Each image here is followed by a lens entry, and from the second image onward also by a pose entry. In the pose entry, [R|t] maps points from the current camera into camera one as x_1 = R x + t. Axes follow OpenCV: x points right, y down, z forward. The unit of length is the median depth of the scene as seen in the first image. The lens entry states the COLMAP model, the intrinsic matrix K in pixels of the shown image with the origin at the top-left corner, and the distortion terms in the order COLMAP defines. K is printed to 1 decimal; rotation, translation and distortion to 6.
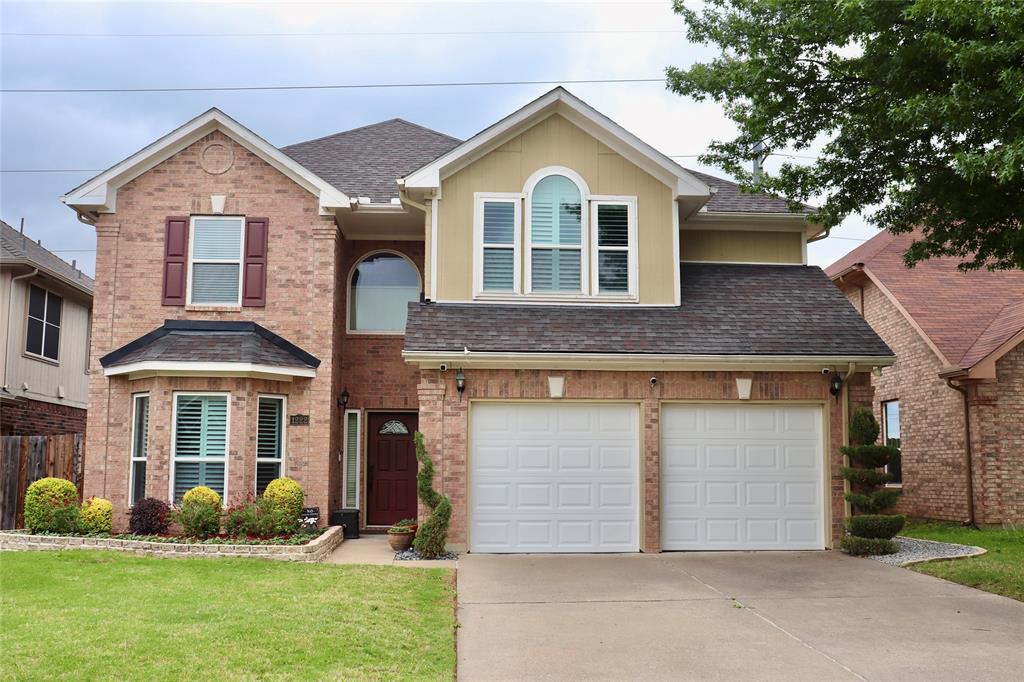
lens RADIAL K [[1080.6, 0, 512.6], [0, 1080.6, 340.8], [0, 0, 1]] dist [-0.125249, 0.000000]
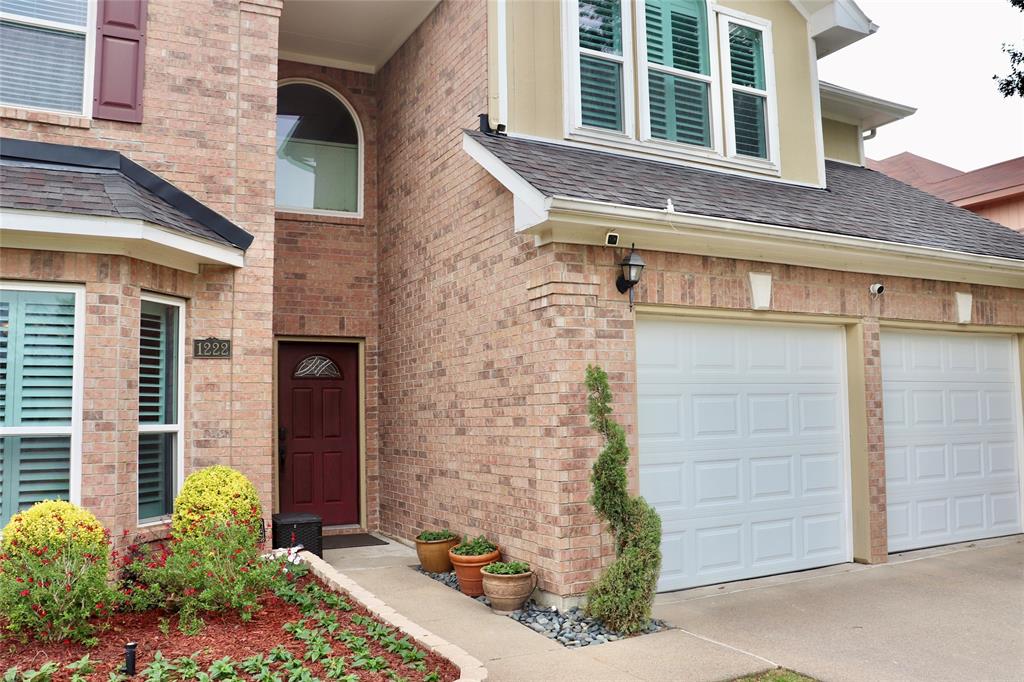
lens RADIAL K [[855.2, 0, 516.0], [0, 855.2, 347.3], [0, 0, 1]] dist [-0.155745, 0.112817]
pose [[0.906753, 0.015690, 0.421370, -0.243582], [-0.033414, 0.998839, 0.034713, 0.056211], [-0.420336, -0.045556, 0.906224, 0.594129]]
